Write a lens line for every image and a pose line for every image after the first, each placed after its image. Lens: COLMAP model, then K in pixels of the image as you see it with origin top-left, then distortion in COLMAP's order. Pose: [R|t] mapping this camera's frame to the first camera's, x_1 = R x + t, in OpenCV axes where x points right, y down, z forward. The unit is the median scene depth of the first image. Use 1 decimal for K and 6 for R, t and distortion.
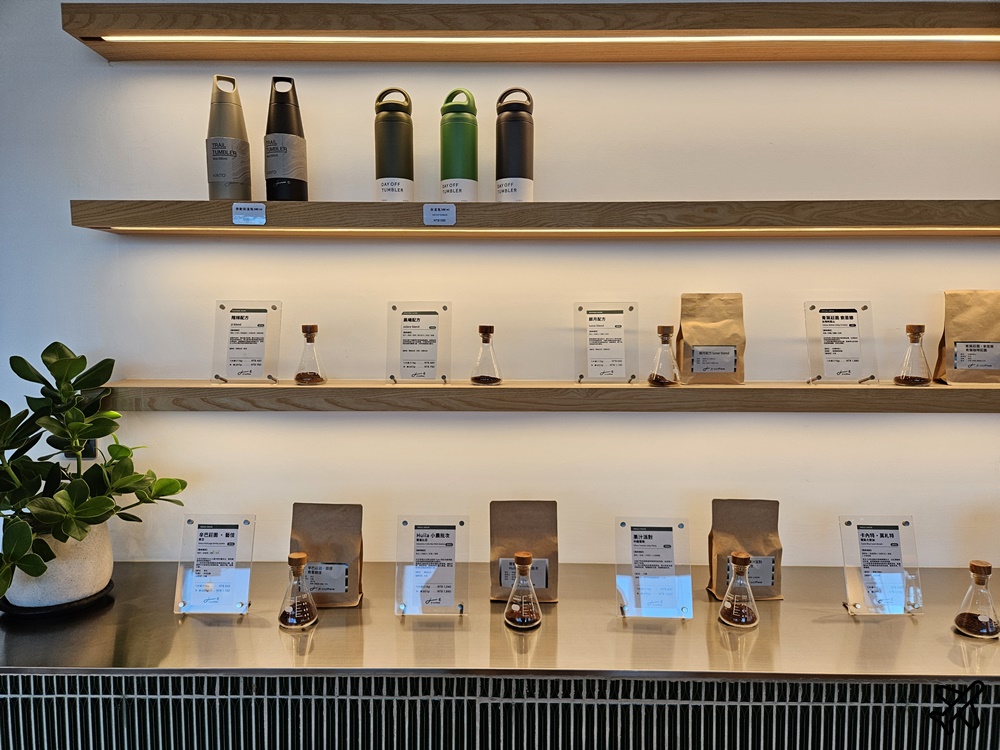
lens RADIAL K [[676.5, 0, 498.7], [0, 676.5, 386.0], [0, 0, 1]] dist [0.035150, -0.005123]
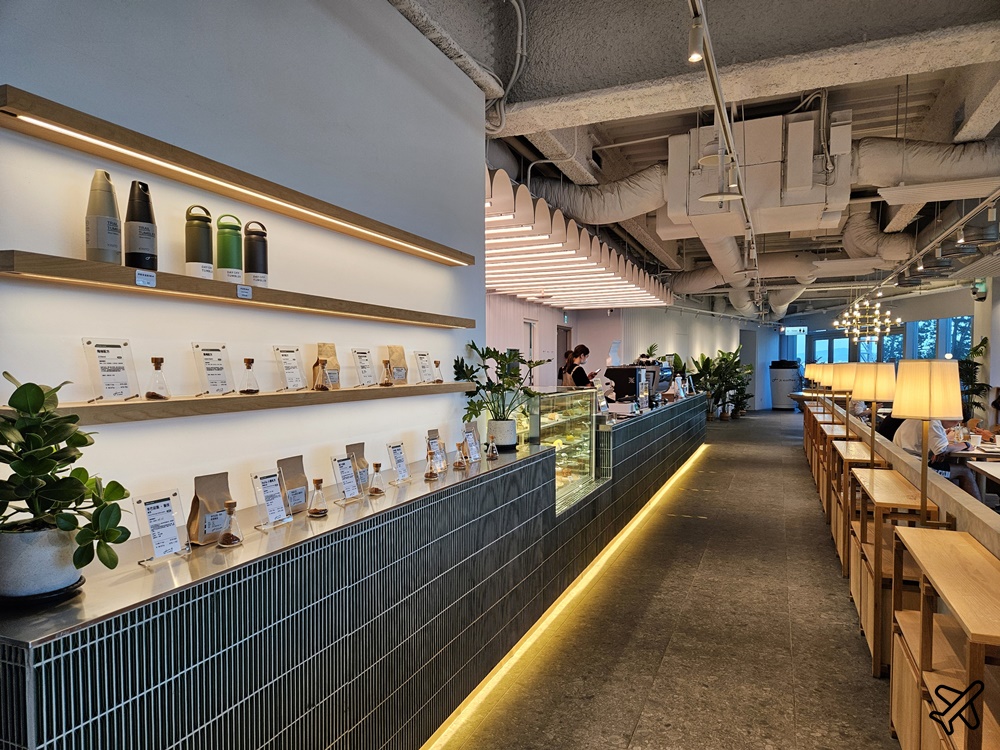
lens RADIAL K [[676.5, 0, 498.7], [0, 676.5, 386.0], [0, 0, 1]] dist [0.035150, -0.005123]
pose [[0.362460, -0.032098, 0.931447, -1.365050], [0.063779, 0.997918, 0.009570, 0.000295], [-0.929815, 0.055938, 0.363752, -0.168746]]
